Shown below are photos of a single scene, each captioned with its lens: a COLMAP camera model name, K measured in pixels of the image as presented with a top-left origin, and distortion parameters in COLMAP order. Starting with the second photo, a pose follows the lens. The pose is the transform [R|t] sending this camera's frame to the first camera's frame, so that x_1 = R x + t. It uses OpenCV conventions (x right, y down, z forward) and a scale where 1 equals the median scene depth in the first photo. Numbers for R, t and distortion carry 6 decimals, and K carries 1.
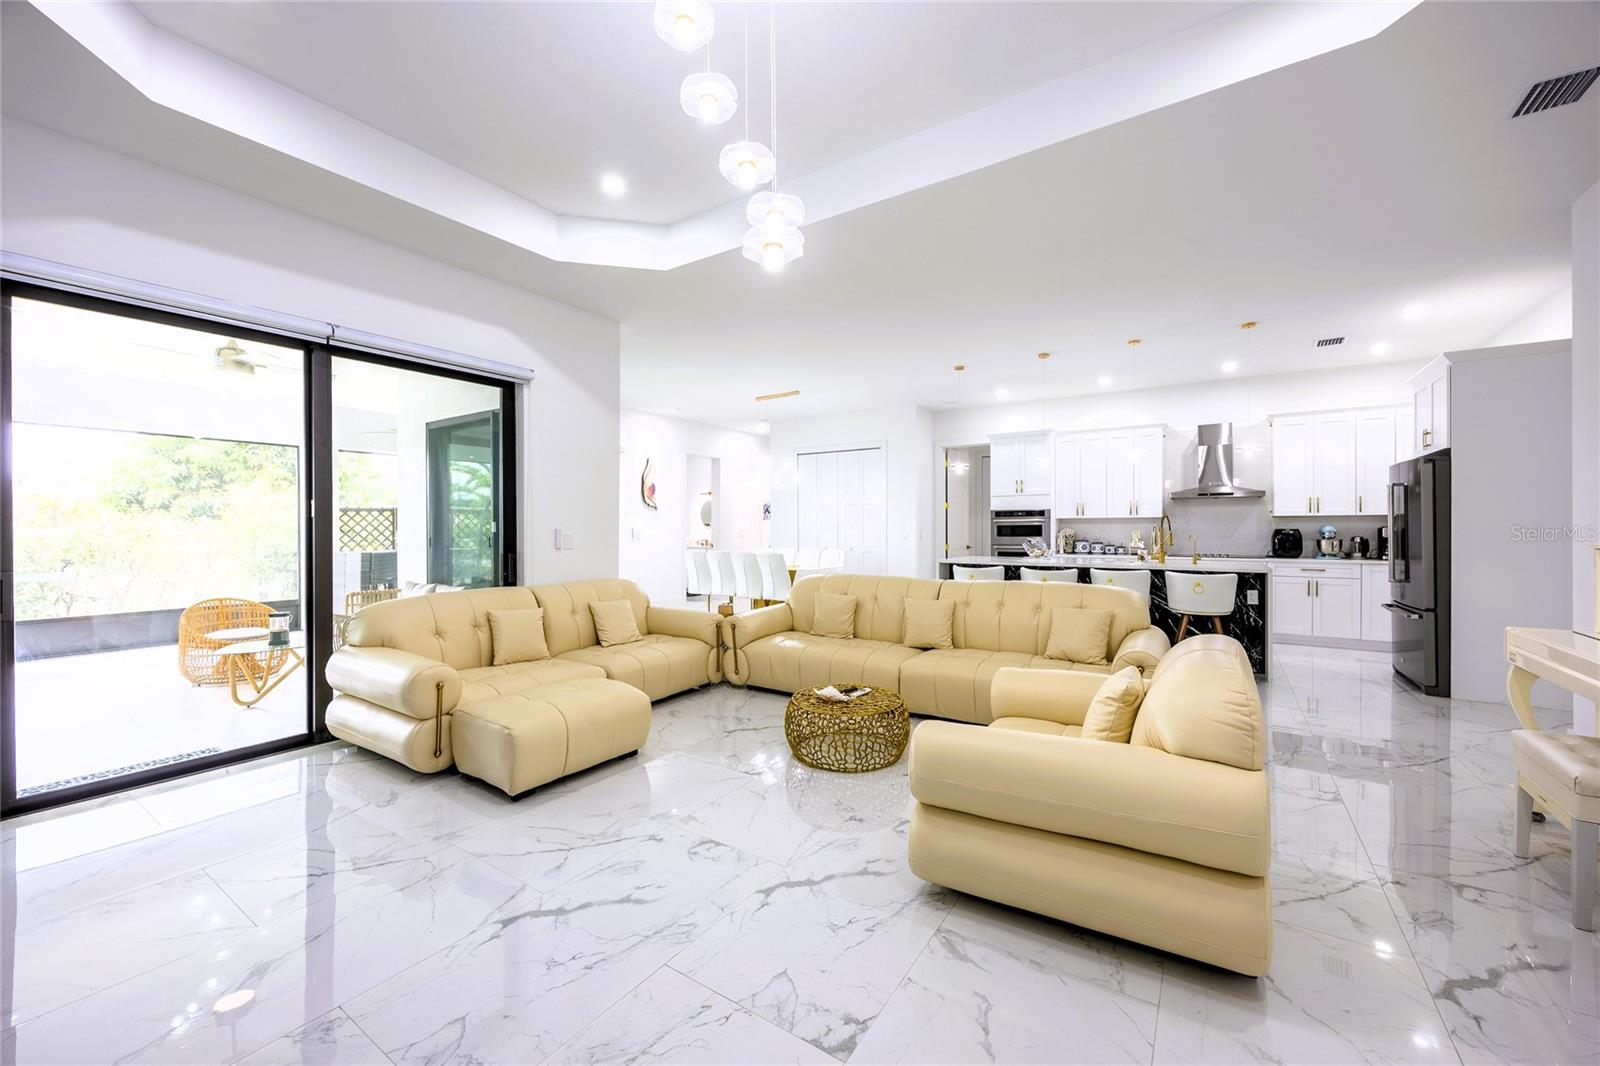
lens RADIAL K [[613.1, 0, 795.1], [0, 613.1, 527.0], [0, 0, 1]] dist [-0.000704, -0.000041]
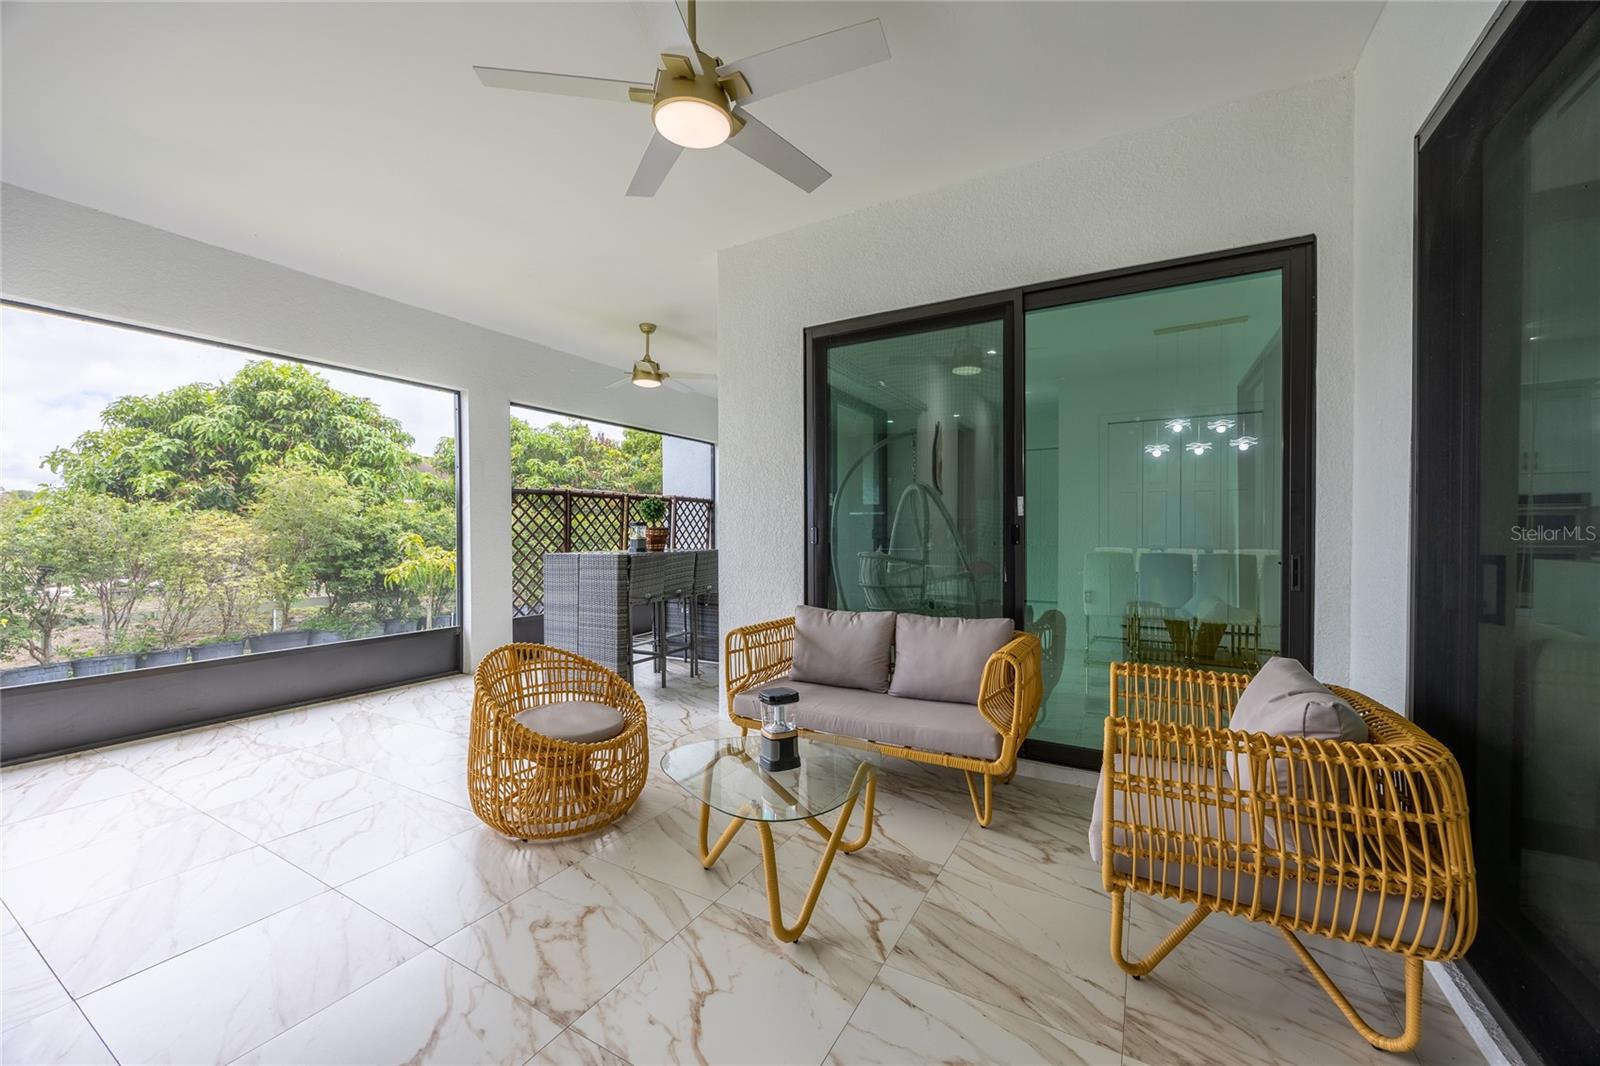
lens RADIAL K [[608.0, 0, 800.0], [0, 608.0, 533.0], [0, 0, 1]] dist [-0.001991, -0.000226]
pose [[0.996067, -0.001822, 0.088590, -0.929316], [0.002140, 0.999992, -0.003496, 0.039393], [-0.088583, 0.003672, 0.996062, 0.605964]]
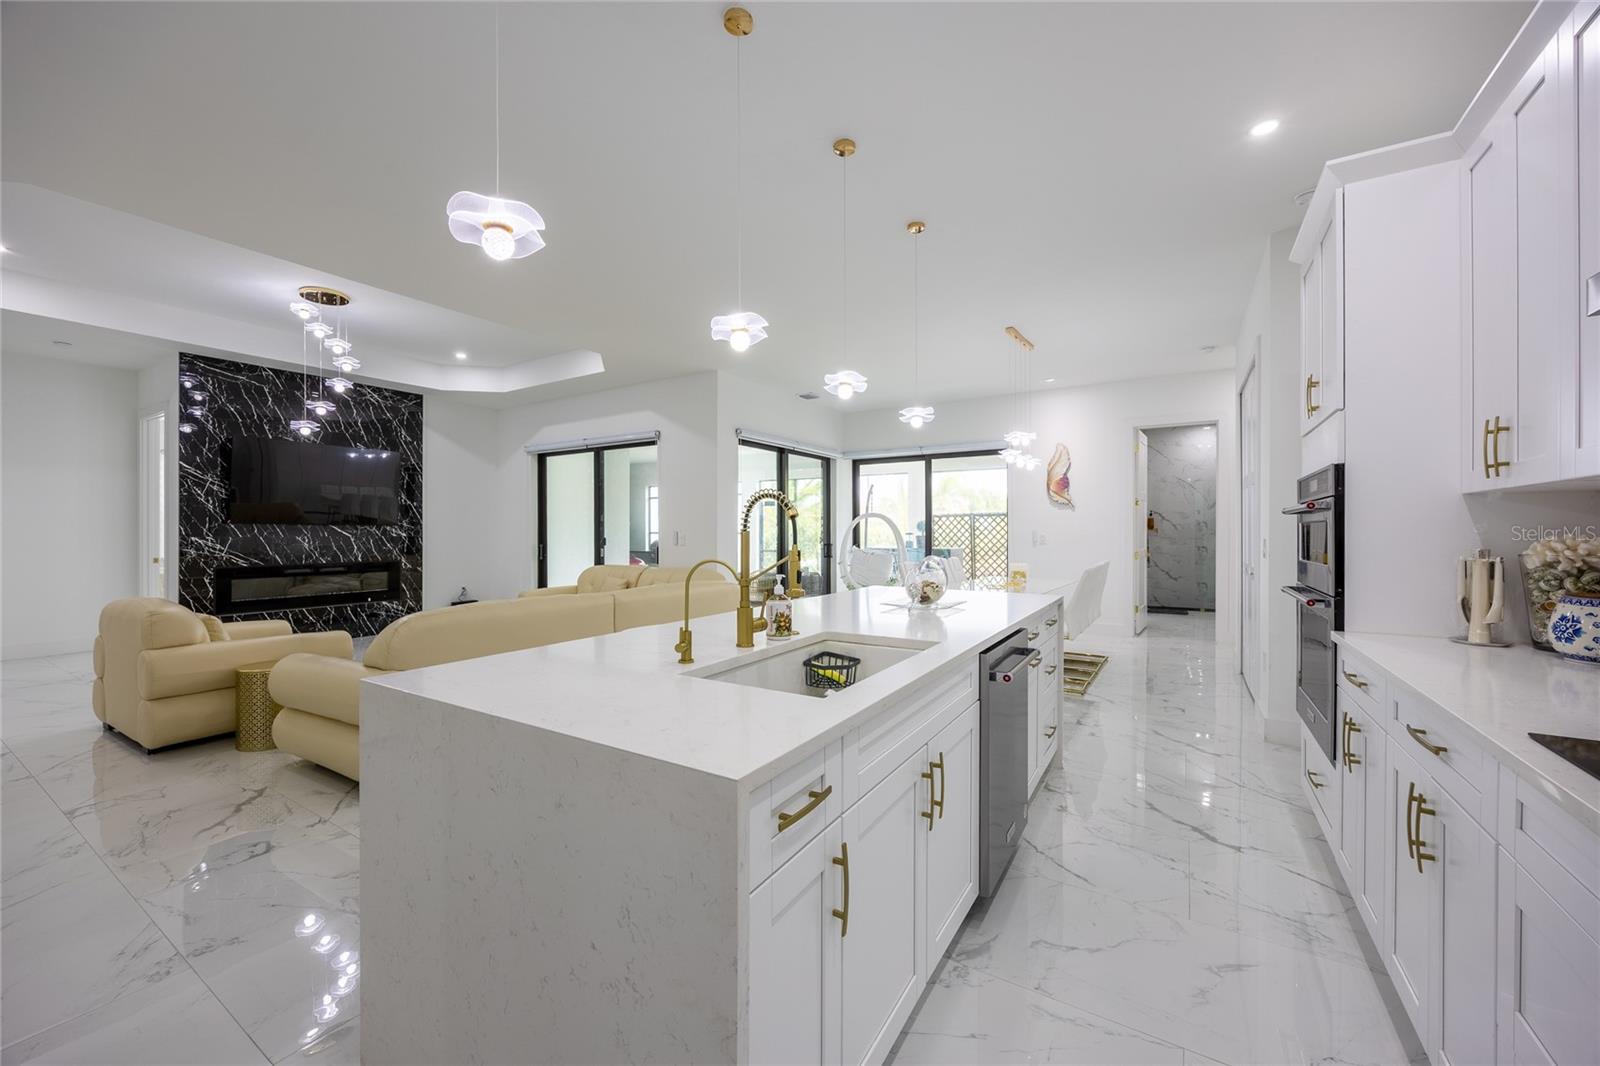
lens RADIAL K [[608.0, 0, 800.0], [0, 608.0, 533.0], [0, 0, 1]] dist [-0.001991, -0.000226]
pose [[0.048501, 0.005371, -0.998809, 1.065824], [0.001261, 0.999984, 0.005439, -0.000806], [0.998822, -0.001523, 0.048494, 1.184397]]
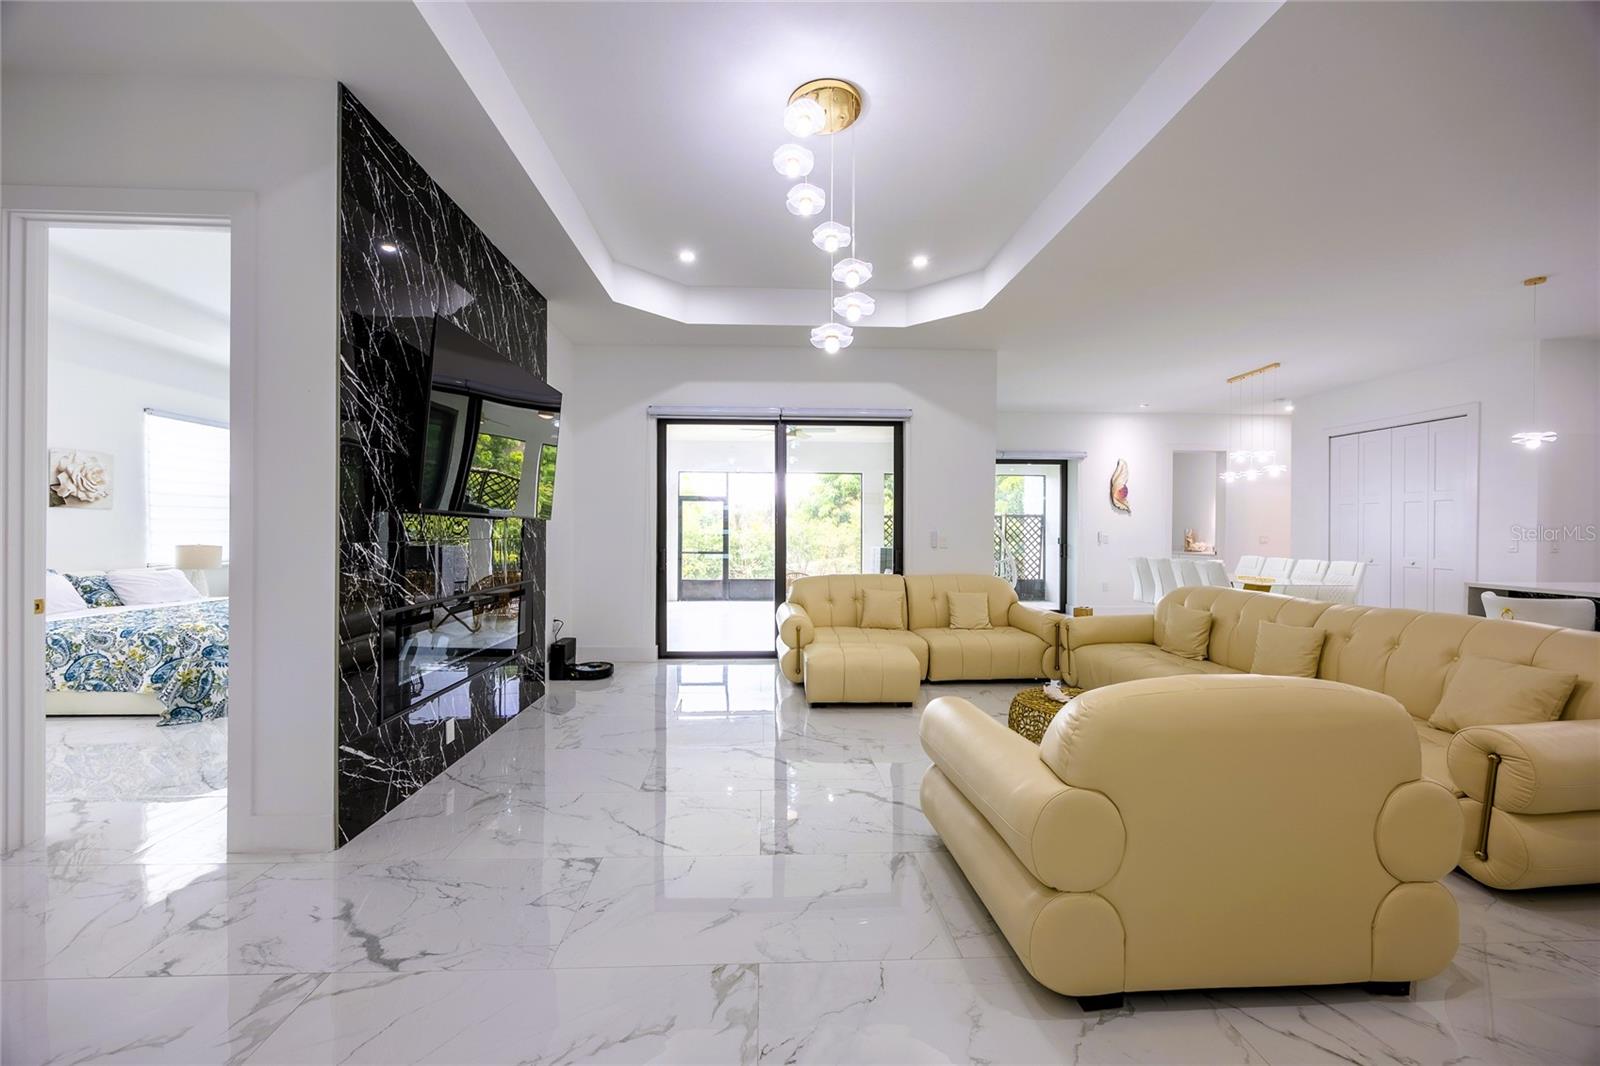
lens RADIAL K [[608.0, 0, 800.0], [0, 608.0, 533.0], [0, 0, 1]] dist [-0.001991, -0.000226]
pose [[0.603478, 0.008343, -0.797336, 0.430544], [-0.005753, 0.999965, 0.006109, 0.000012], [0.797359, 0.000900, 0.603505, 0.030694]]
